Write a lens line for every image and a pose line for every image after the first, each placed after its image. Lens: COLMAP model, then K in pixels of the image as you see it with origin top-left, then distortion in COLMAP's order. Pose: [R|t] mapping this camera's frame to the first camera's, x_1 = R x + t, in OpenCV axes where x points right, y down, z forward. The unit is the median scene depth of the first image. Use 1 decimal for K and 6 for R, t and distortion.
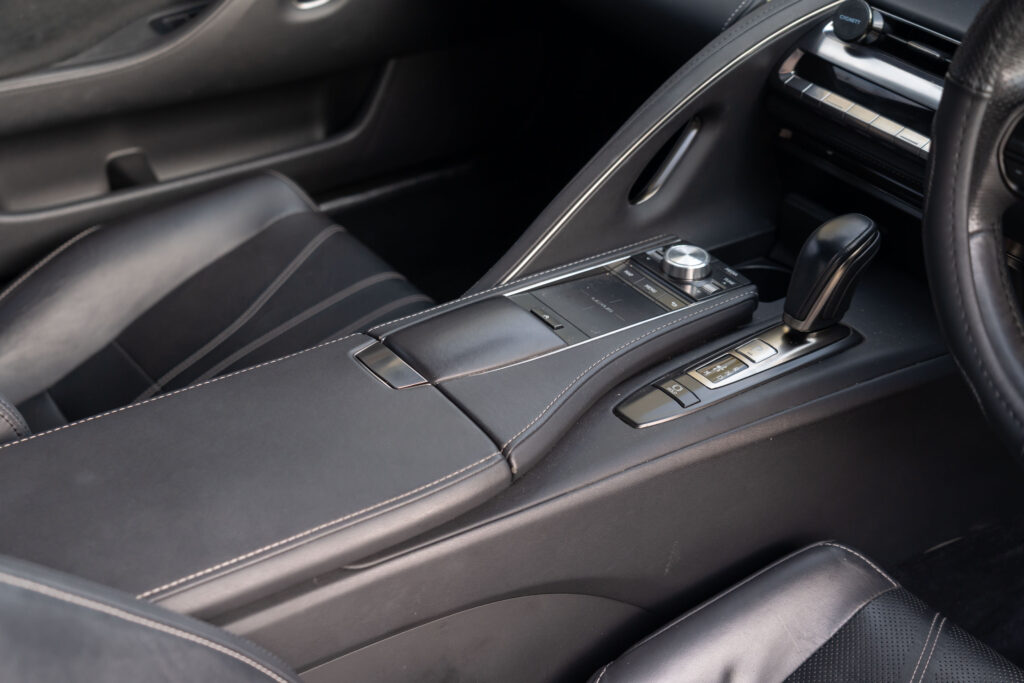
lens RADIAL K [[1606.0, 0, 512.0], [0, 1606.0, 341.5], [0, 0, 1]] dist [0.030881, 0.023422]
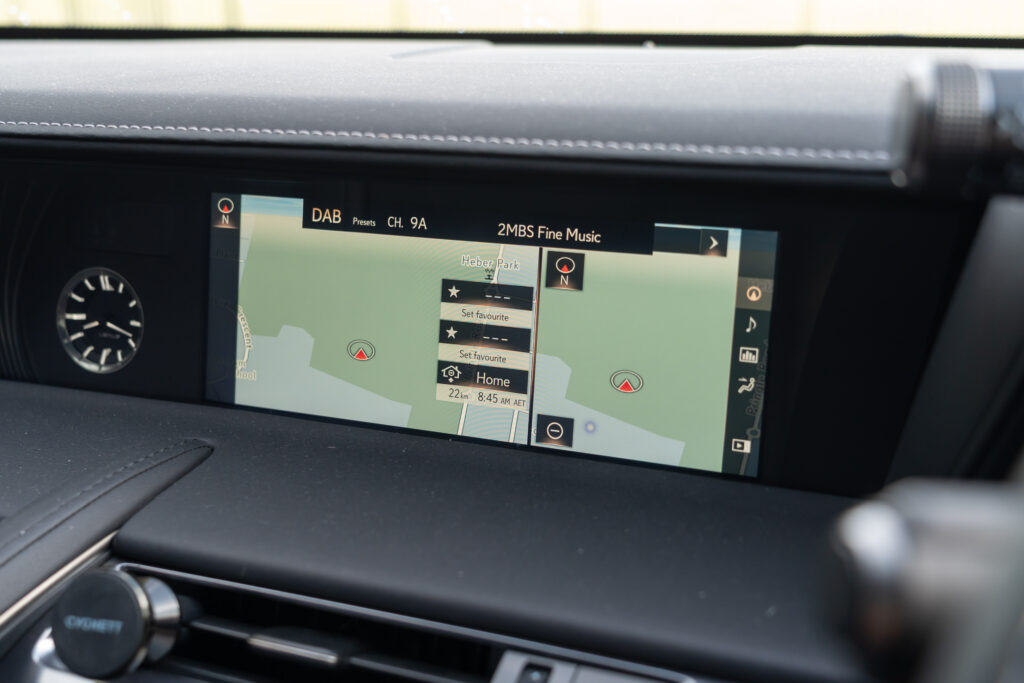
lens RADIAL K [[1197.3, 0, 512.0], [0, 1197.3, 341.5], [0, 0, 1]] dist [0.005436, -0.004131]
pose [[0.841612, -0.161352, 0.515418, 0.156475], [0.297190, 0.935211, -0.192505, -0.177743], [-0.450963, 0.315192, 0.835037, 0.690078]]
